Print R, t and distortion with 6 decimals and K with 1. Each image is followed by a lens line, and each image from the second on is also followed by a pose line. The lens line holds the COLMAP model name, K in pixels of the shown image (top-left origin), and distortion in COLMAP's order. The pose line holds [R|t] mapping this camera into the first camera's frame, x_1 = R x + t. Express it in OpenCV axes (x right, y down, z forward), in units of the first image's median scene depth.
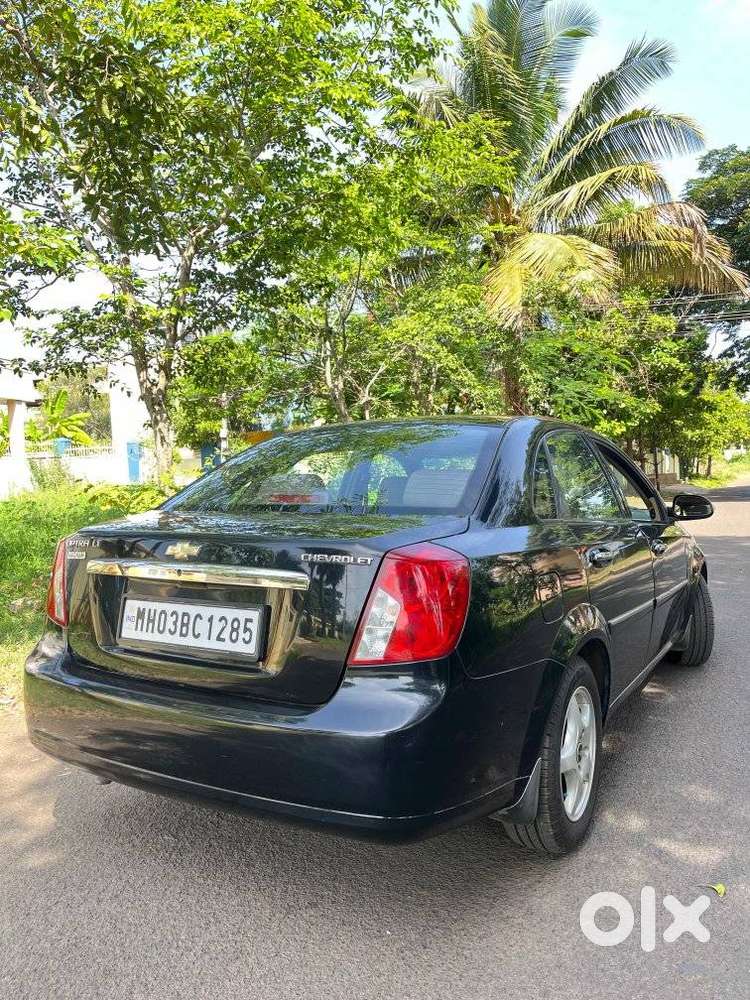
lens RADIAL K [[765.7, 0, 375.0], [0, 765.7, 500.0], [0, 0, 1]] dist [0.012844, 0.001044]
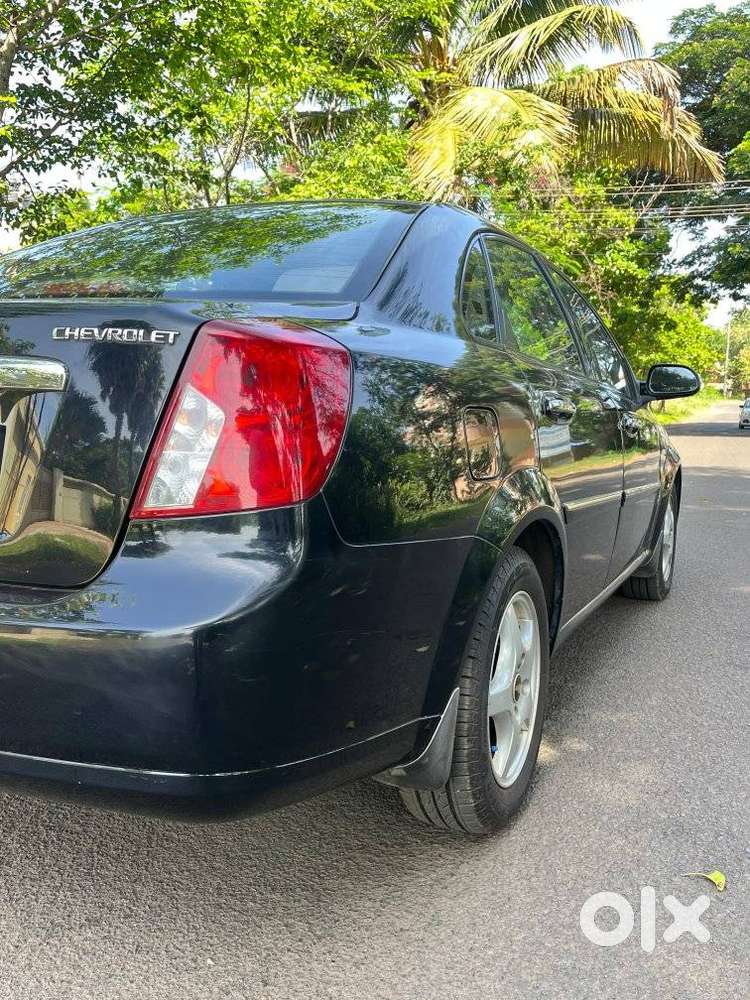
lens RADIAL K [[885.9, 0, 376.0], [0, 885.9, 515.5], [0, 0, 1]] dist [0.006978, 0.000163]
pose [[0.993861, 0.016070, 0.109464, 0.017692], [-0.024518, 0.996785, 0.076276, 0.038273], [-0.107886, -0.078492, 0.991060, 0.079926]]
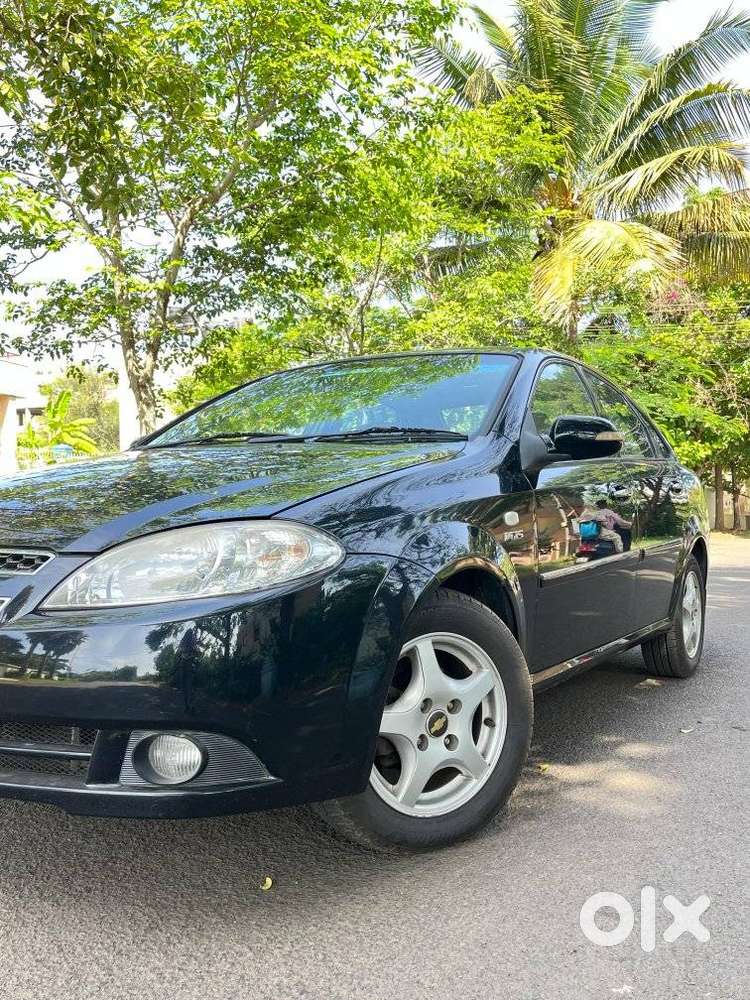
lens RADIAL K [[942.5, 0, 414.5], [0, 942.5, 515.8], [0, 0, 1]] dist [0.009856, -0.001635]
pose [[0.998187, 0.033112, -0.050262, 0.090338], [-0.035304, 0.998435, -0.043362, 0.058611], [0.048748, 0.045058, 0.997794, -0.095477]]
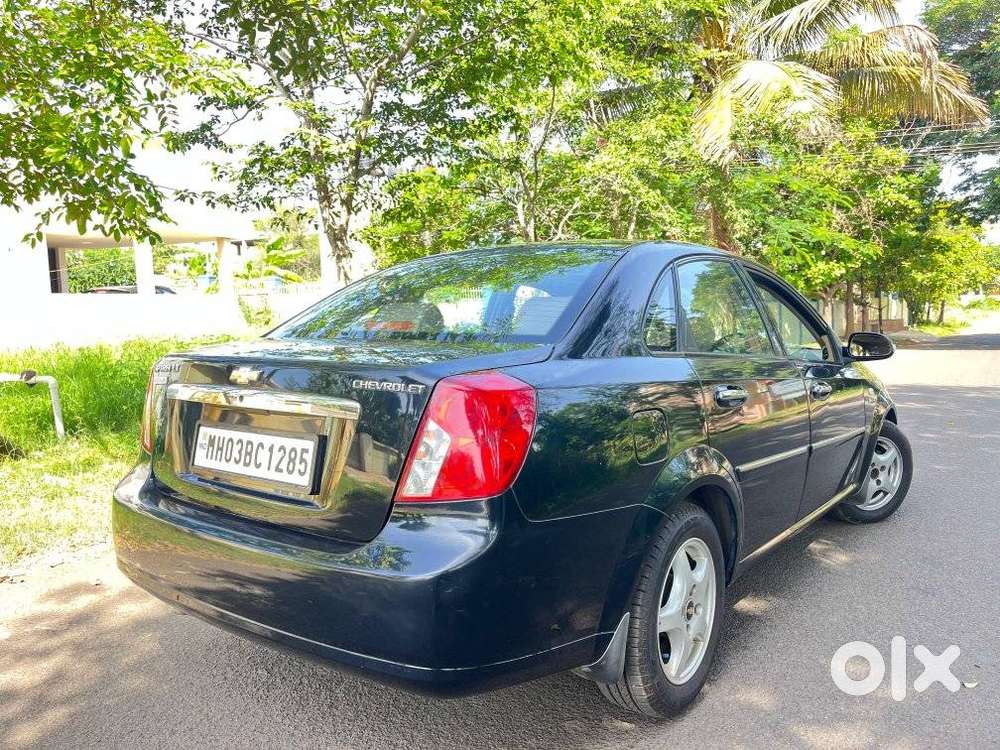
lens RADIAL K [[765.7, 0, 515.1], [0, 765.7, 370.8], [0, 0, 1]] dist [0.012844, 0.001044]
pose [[0.993837, 0.021954, -0.108658, 0.047490], [-0.018110, 0.999179, 0.036238, 0.005323], [0.109365, -0.034047, 0.993418, 0.025892]]
